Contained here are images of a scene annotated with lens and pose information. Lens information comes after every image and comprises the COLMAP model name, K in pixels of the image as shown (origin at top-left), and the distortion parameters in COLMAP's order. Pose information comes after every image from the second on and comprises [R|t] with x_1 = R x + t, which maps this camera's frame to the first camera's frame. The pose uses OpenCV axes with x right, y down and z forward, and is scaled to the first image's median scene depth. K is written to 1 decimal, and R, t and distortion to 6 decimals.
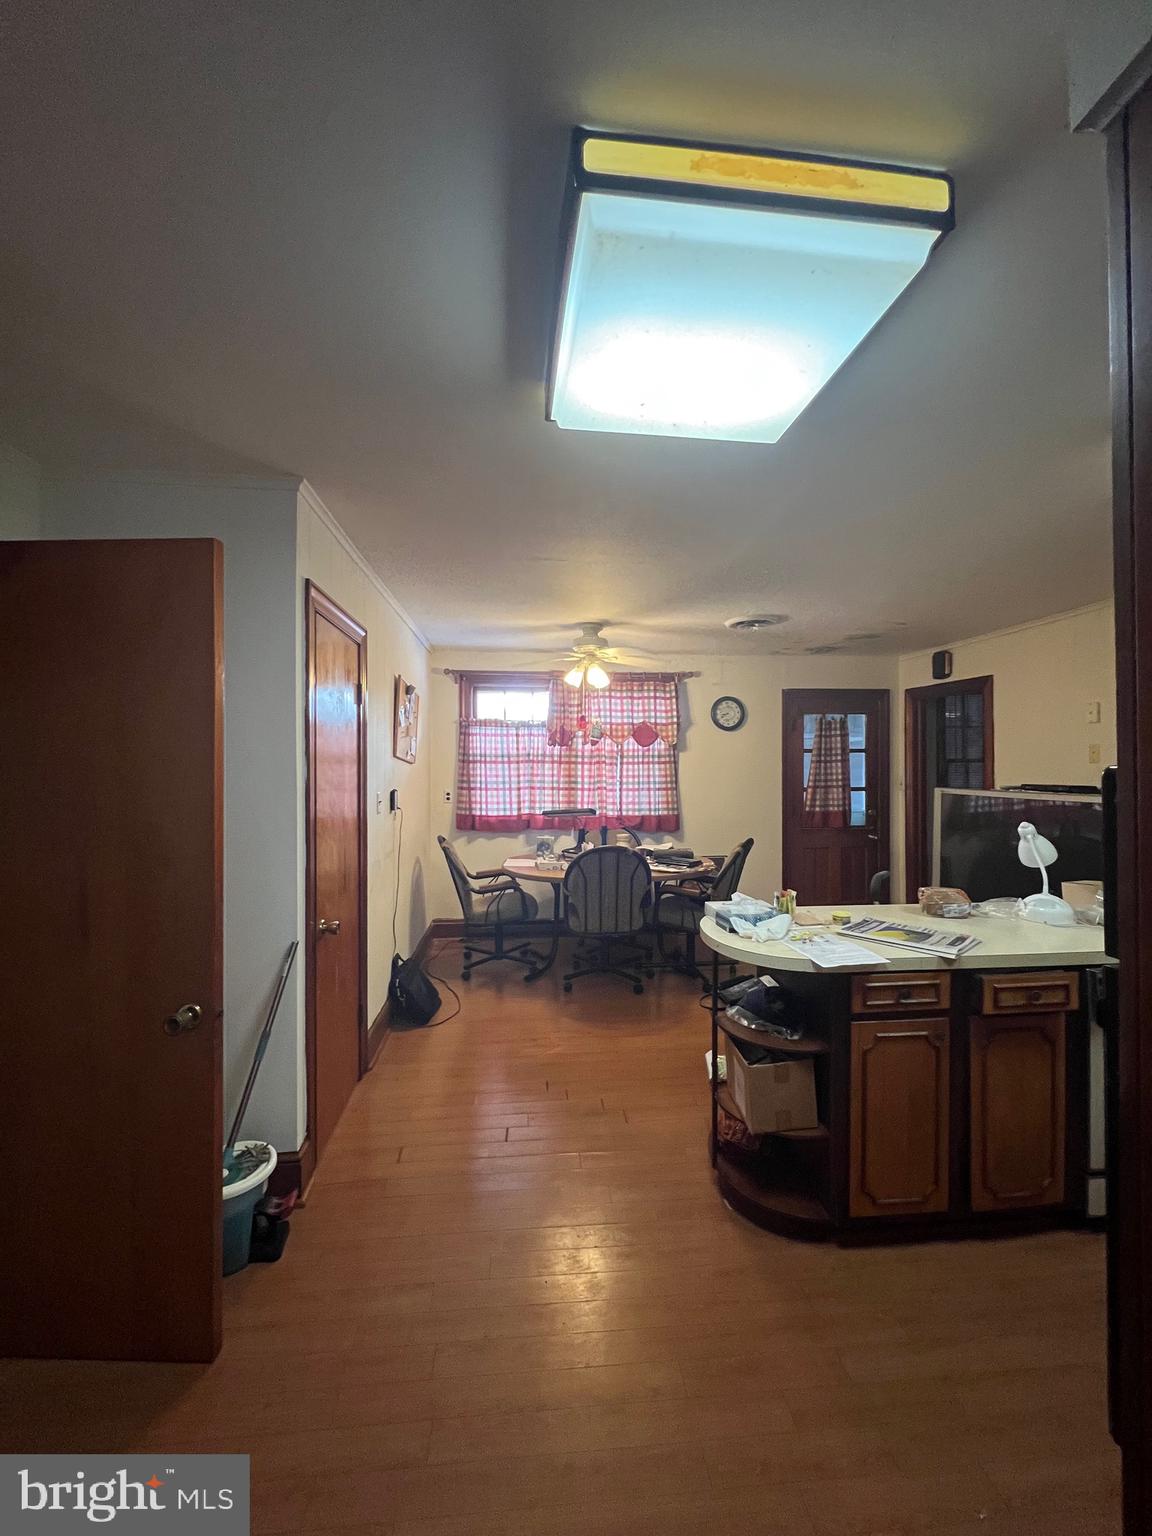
lens RADIAL K [[615.3, 0, 579.9], [0, 615.3, 767.0], [0, 0, 1]] dist [-0.000991, 0.000242]
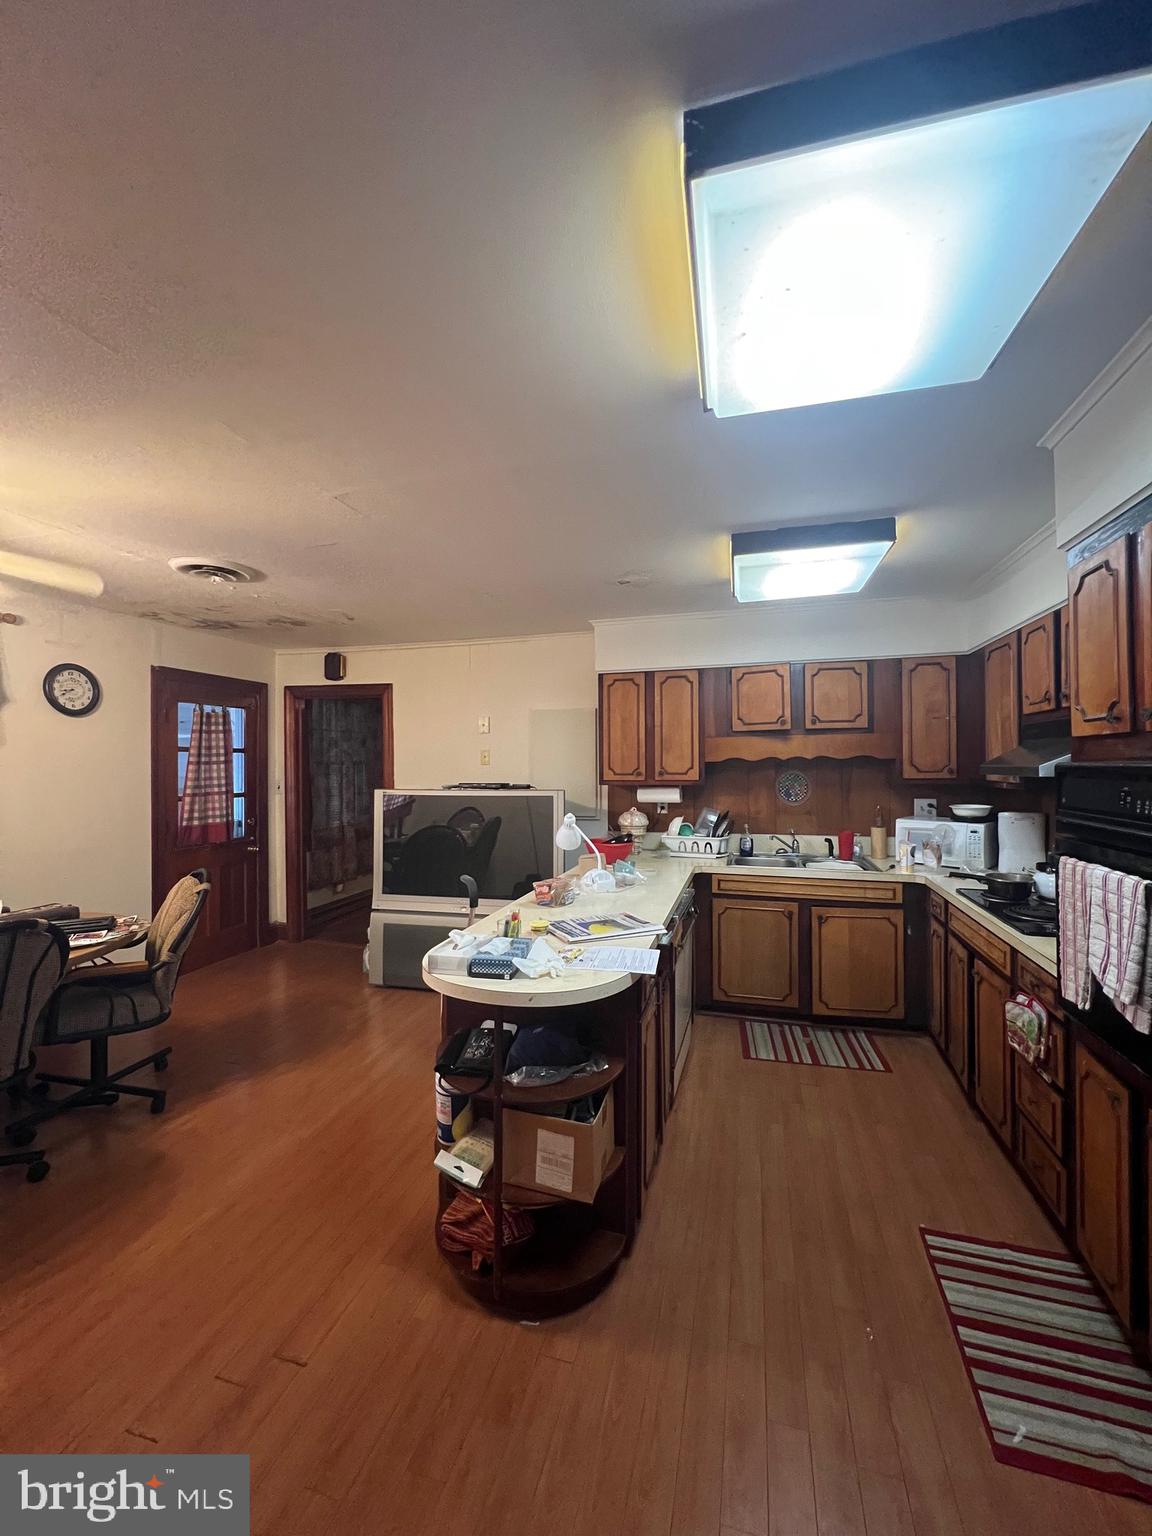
lens RADIAL K [[615.3, 0, 579.9], [0, 615.3, 767.0], [0, 0, 1]] dist [-0.000991, 0.000242]
pose [[0.363666, -0.000367, 0.931529, -0.177678], [0.005457, 0.999984, -0.001736, 0.000513], [-0.931513, 0.005715, 0.363662, 0.245834]]
